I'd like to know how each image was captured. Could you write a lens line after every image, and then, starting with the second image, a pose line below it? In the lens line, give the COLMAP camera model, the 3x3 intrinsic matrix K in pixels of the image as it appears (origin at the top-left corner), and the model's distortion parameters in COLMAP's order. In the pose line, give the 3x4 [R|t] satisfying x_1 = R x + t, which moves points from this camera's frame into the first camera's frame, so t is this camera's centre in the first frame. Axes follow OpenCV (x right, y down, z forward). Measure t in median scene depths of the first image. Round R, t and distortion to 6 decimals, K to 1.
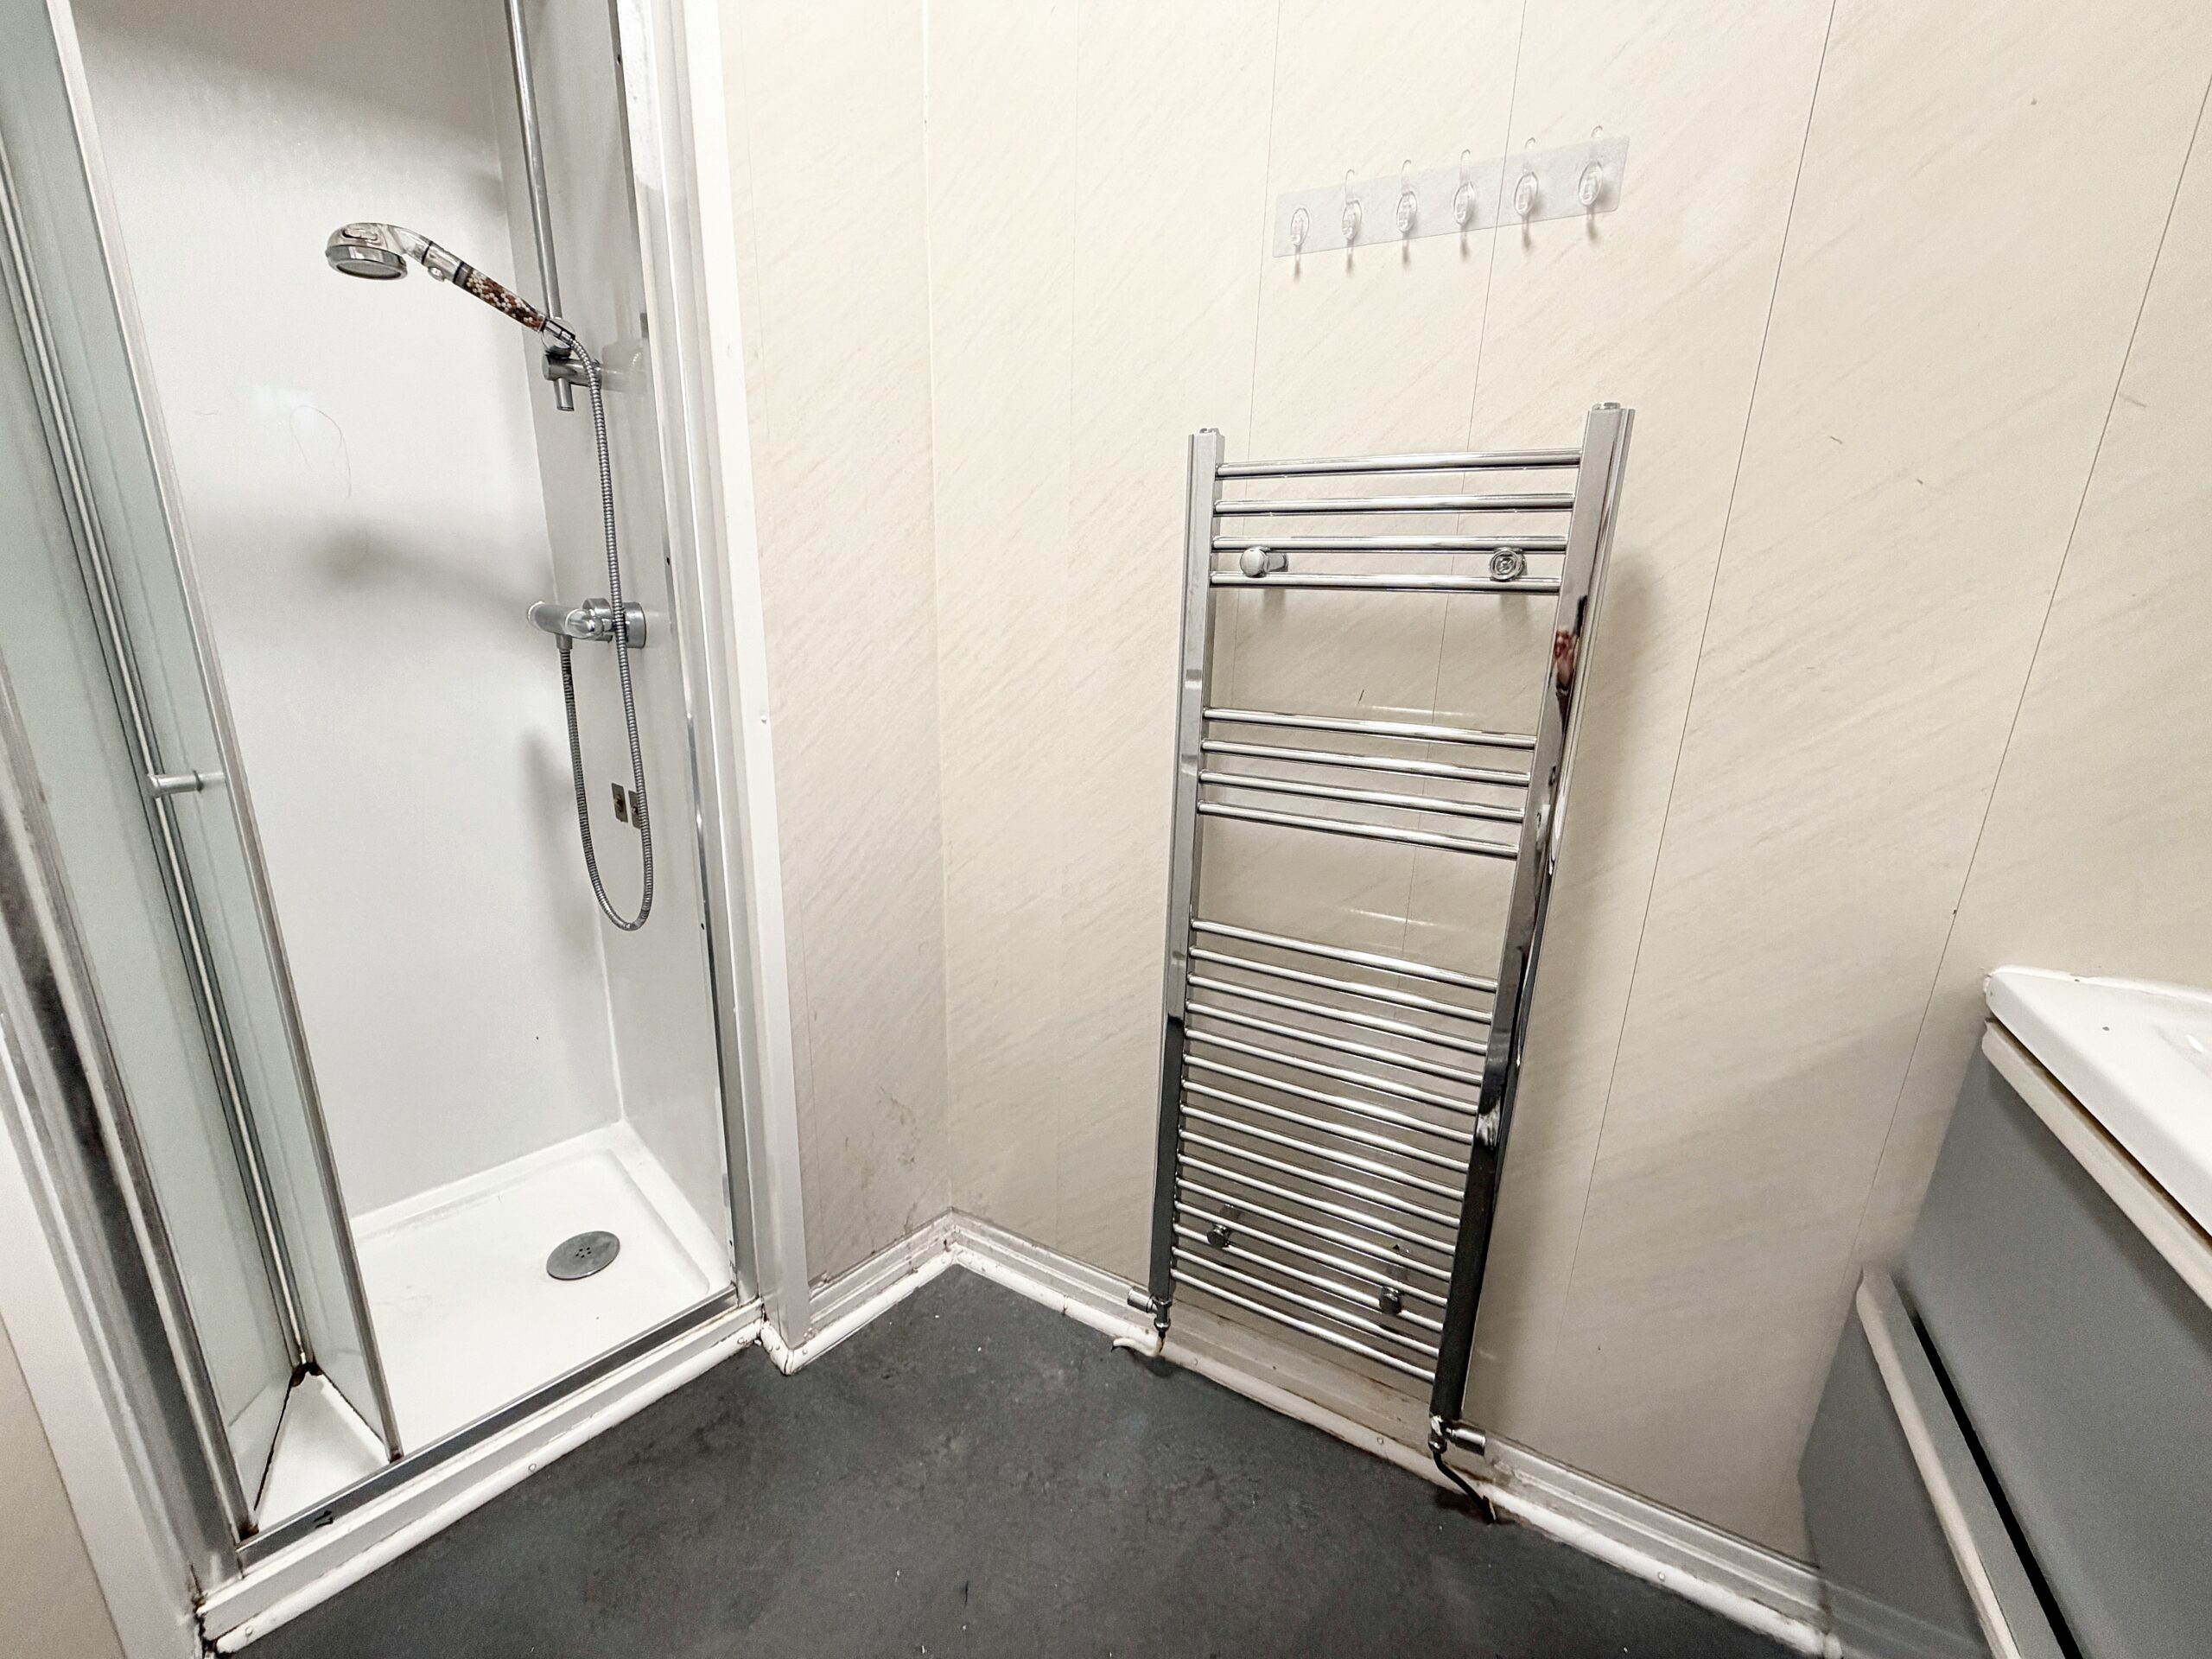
lens RADIAL K [[882.3, 0, 1092.5], [0, 882.3, 821.4], [0, 0, 1]] dist [0.000118, -0.001101]
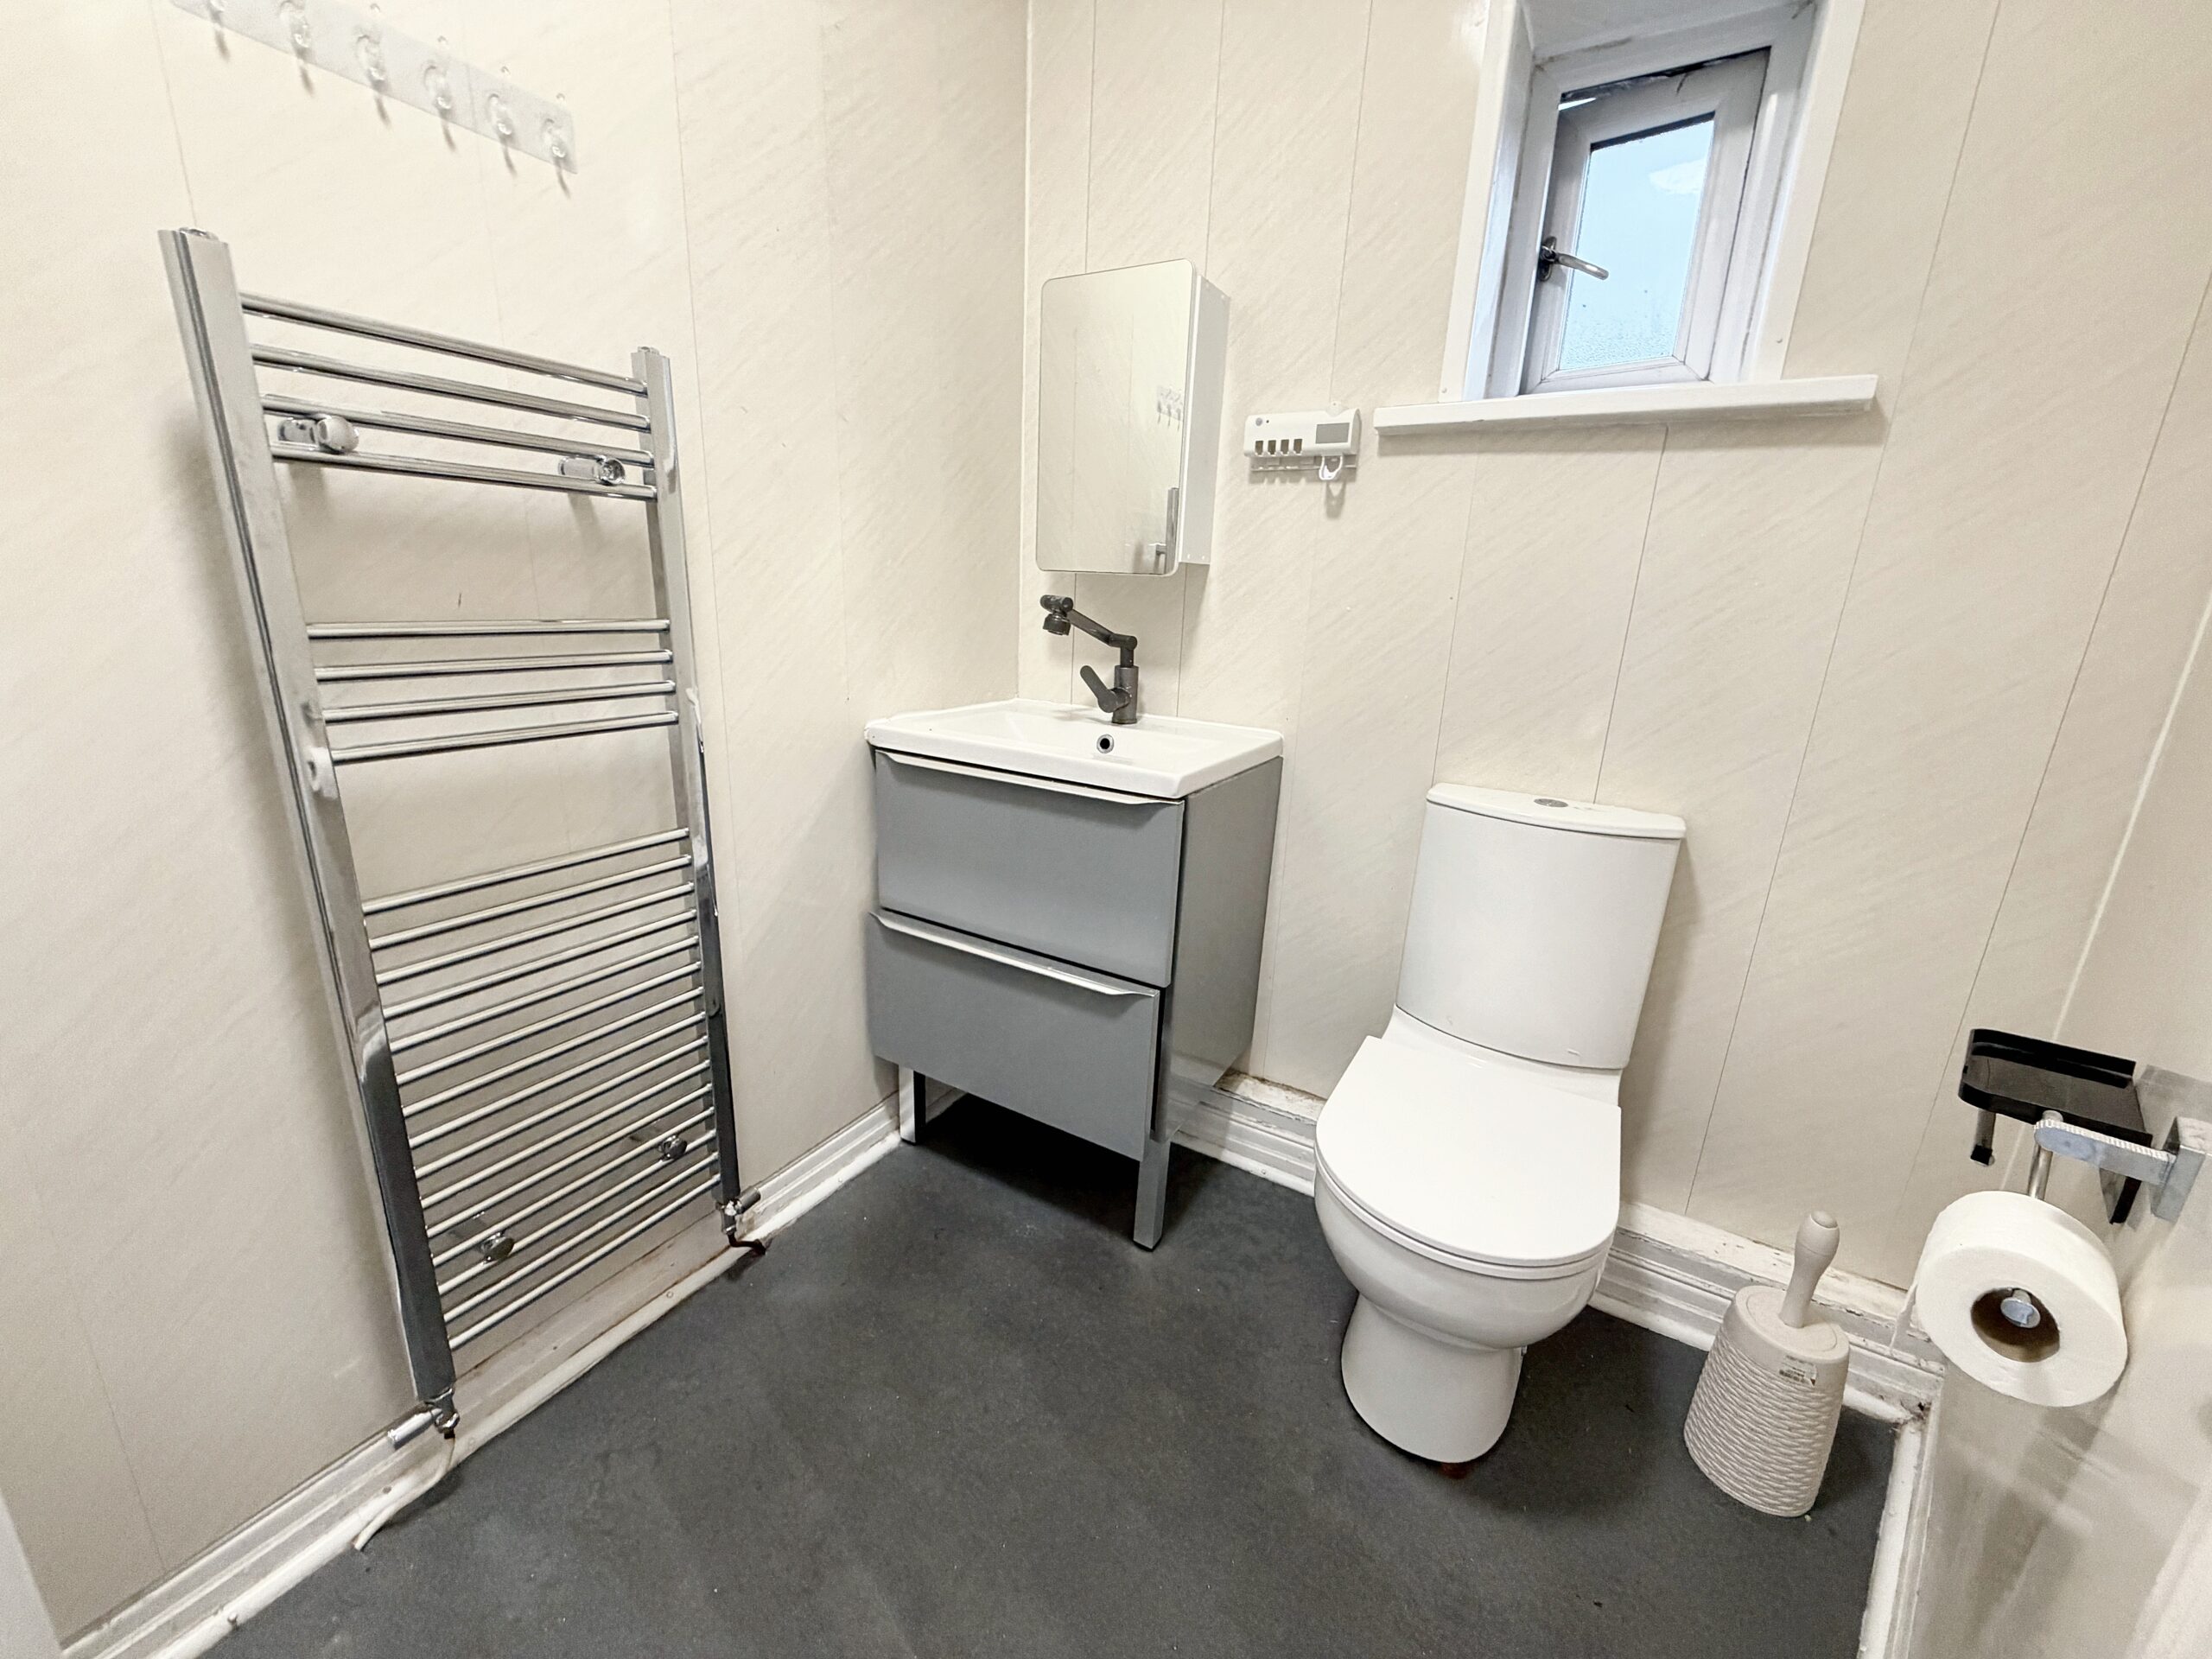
lens RADIAL K [[882.3, 0, 1090.6], [0, 882.3, 829.5], [0, 0, 1]] dist [0.000118, -0.001101]
pose [[0.044895, -0.281284, 0.958574, -0.594267], [0.228542, 0.936986, 0.264246, -0.008763], [-0.972498, 0.207211, 0.106351, 0.285488]]
